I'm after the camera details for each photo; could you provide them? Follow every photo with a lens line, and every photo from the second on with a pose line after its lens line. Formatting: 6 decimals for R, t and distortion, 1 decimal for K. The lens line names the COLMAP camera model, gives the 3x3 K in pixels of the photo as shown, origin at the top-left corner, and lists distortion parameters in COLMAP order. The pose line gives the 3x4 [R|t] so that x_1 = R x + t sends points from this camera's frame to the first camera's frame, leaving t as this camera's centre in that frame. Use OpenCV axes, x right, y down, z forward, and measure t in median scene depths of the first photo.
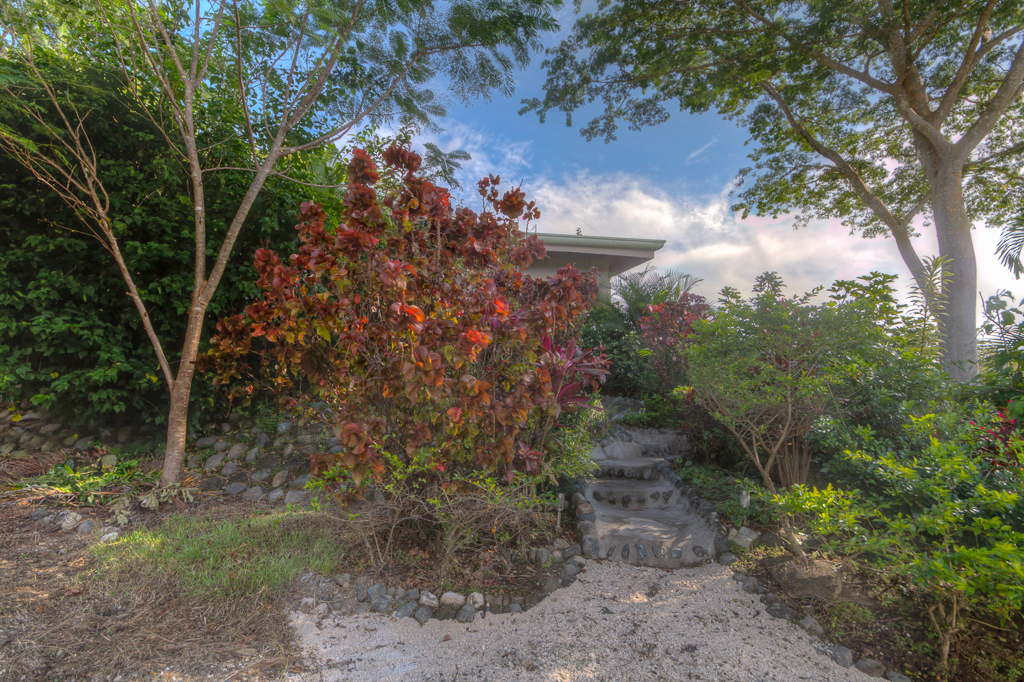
lens RADIAL K [[533.2, 0, 513.4], [0, 533.2, 357.5], [0, 0, 1]] dist [0.019584, 0.000336]
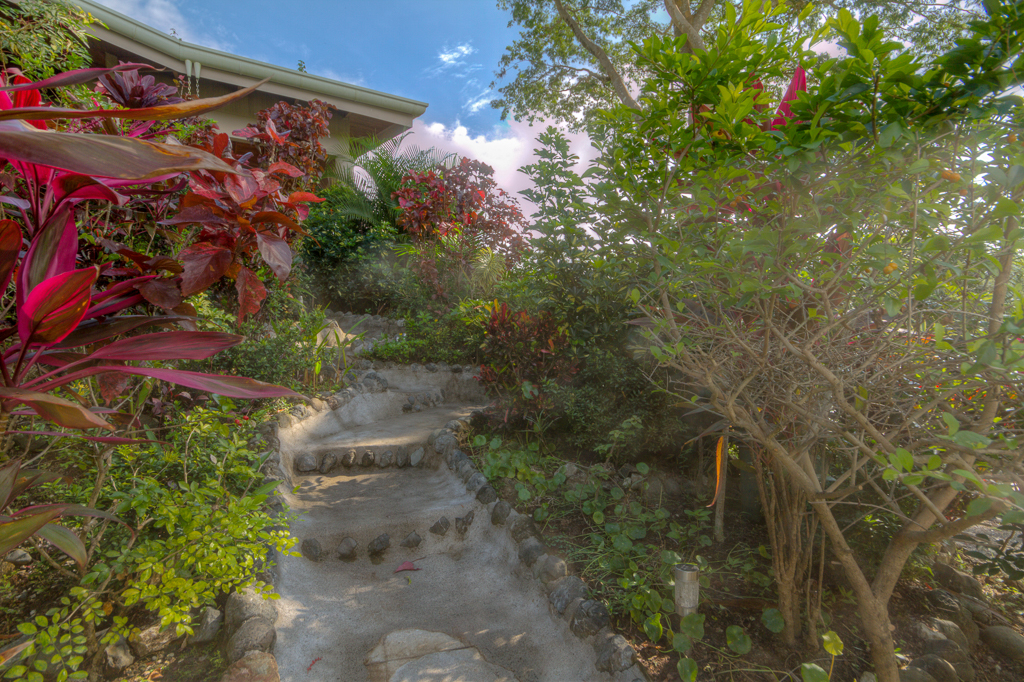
lens RADIAL K [[533.2, 0, 513.4], [0, 533.2, 357.5], [0, 0, 1]] dist [0.019584, 0.000336]
pose [[0.896934, -0.040562, 0.440300, 0.049575], [-0.029219, 0.988170, 0.150555, 0.014474], [-0.441198, -0.147903, 0.885138, 0.235293]]
